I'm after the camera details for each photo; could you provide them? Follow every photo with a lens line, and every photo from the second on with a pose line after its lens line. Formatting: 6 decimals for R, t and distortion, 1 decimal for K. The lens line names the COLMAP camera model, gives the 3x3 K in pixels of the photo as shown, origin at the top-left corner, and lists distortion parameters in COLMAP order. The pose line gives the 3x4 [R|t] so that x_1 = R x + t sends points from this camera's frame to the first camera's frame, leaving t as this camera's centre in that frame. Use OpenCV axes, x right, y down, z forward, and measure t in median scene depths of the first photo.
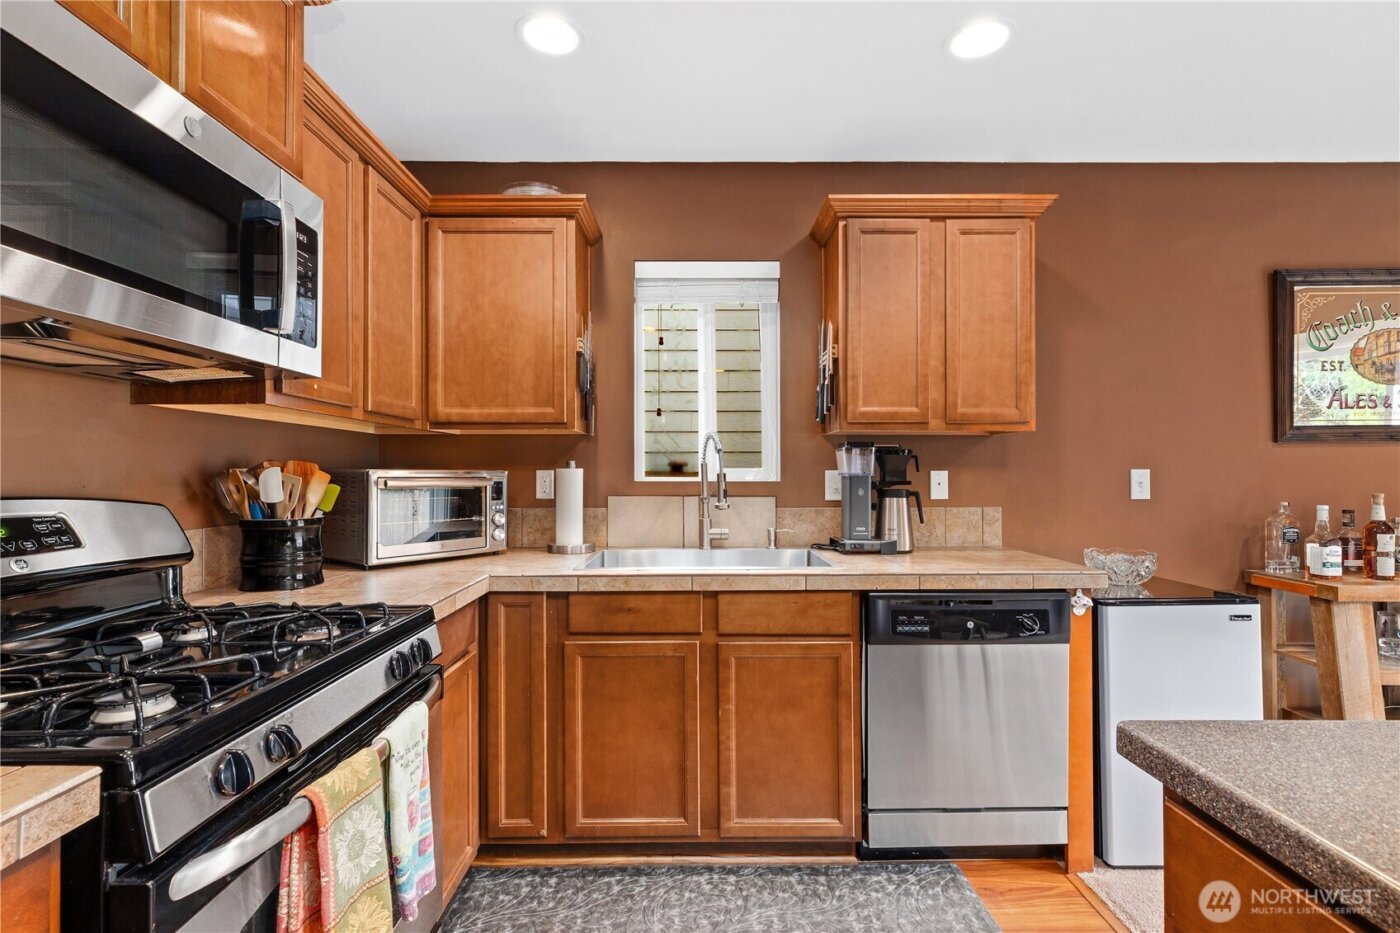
lens RADIAL K [[623.5, 0, 692.1], [0, 623.5, 472.4], [0, 0, 1]] dist [0.003190, 0.000278]
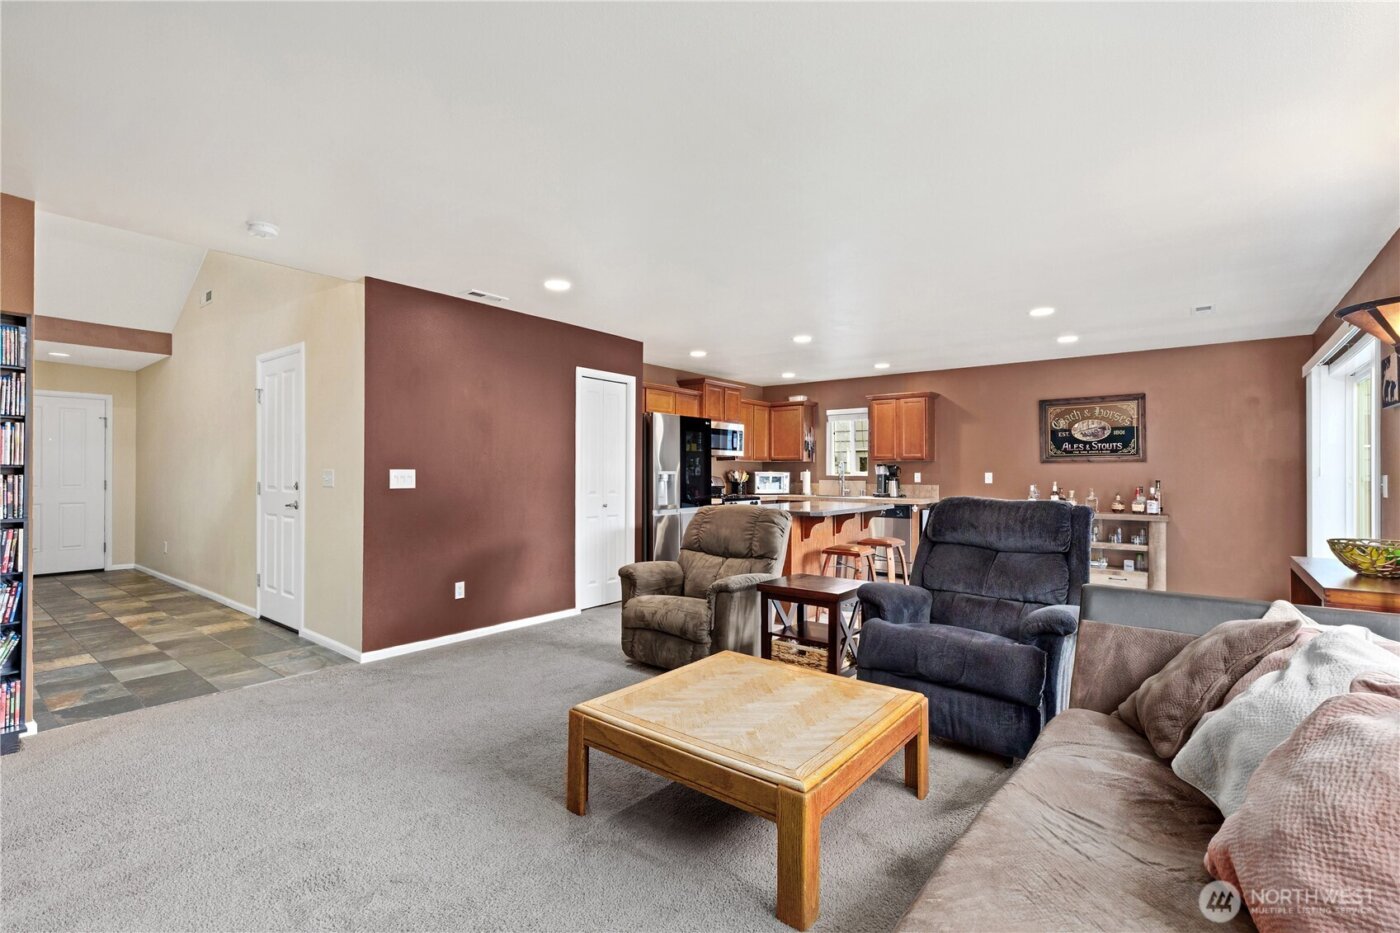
lens RADIAL K [[646.2, 0, 701.9], [0, 646.2, 463.0], [0, 0, 1]] dist [0.006312, 0.000173]
pose [[0.790608, -0.003769, -0.612312, 1.716496], [-0.004323, 0.999922, -0.011736, -0.009814], [0.612308, 0.011926, 0.790529, -2.459941]]
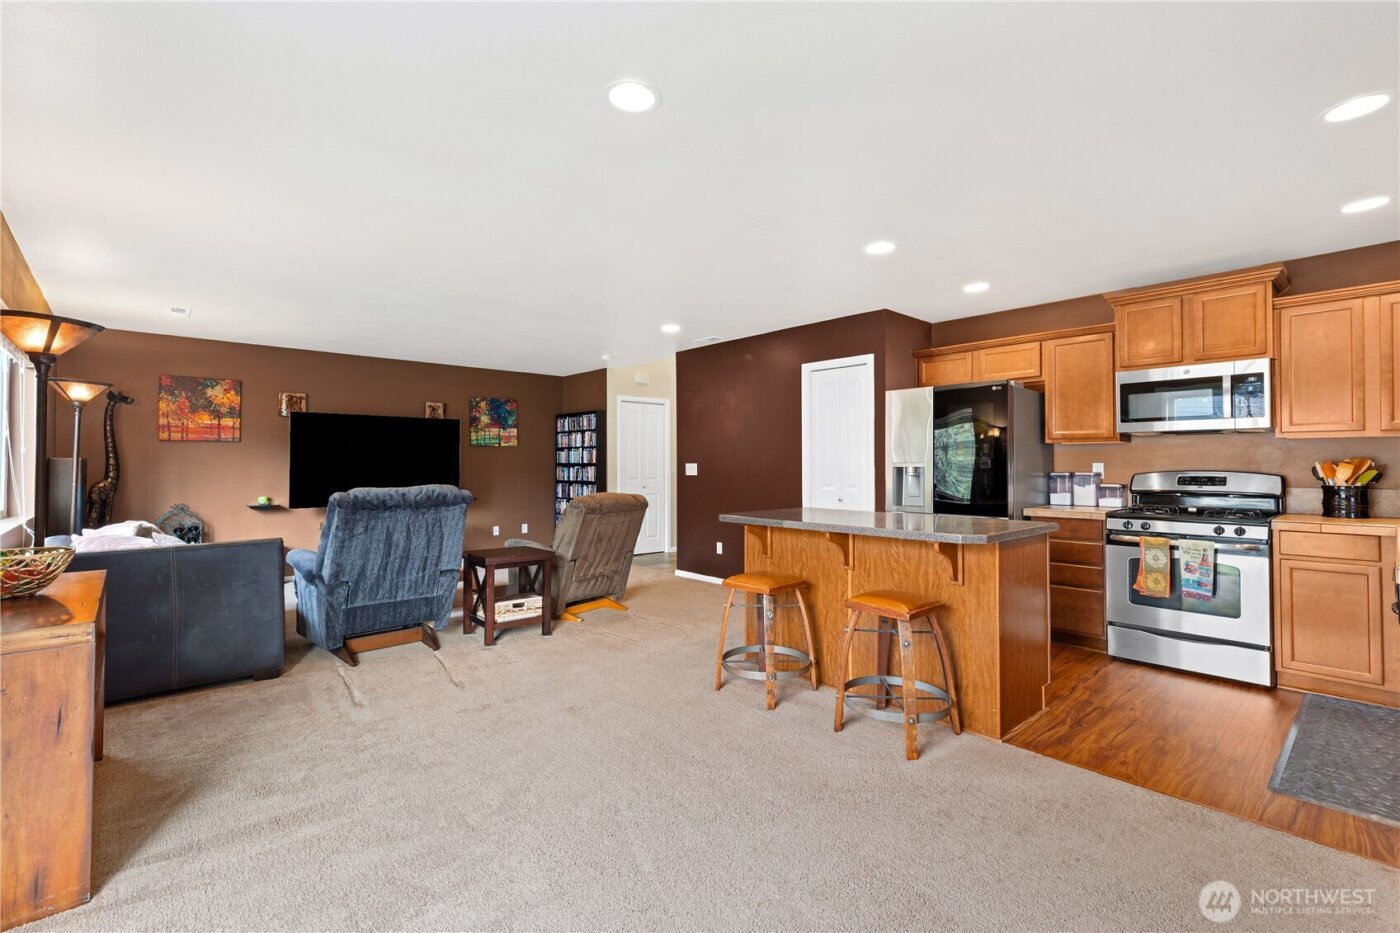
lens RADIAL K [[619.2, 0, 713.4], [0, 619.2, 465.1], [0, 0, 1]] dist [0.002621, -0.000185]
pose [[-0.726795, 0.002423, -0.686850, 1.790812], [0.003084, 0.999995, 0.000264, -0.001717], [0.686848, -0.001927, -0.726799, 0.833276]]
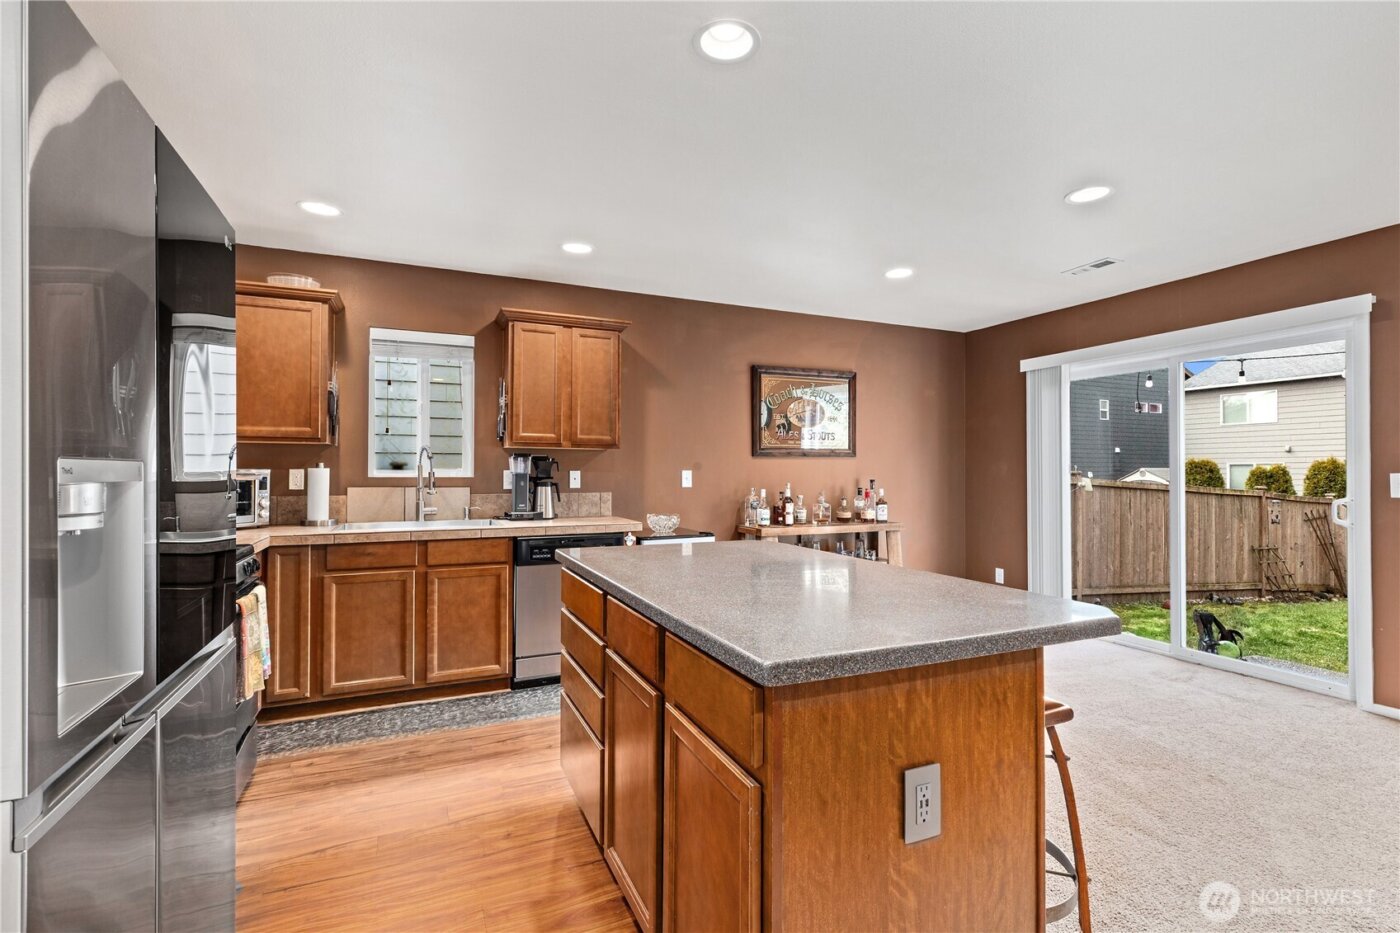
lens RADIAL K [[646.2, 0, 701.9], [0, 646.2, 463.0], [0, 0, 1]] dist [0.006312, 0.000173]
pose [[0.912311, 0.009786, 0.409380, 0.000170], [-0.005002, 0.999906, -0.012755, -0.003463], [-0.409467, 0.009589, 0.912275, -0.809310]]
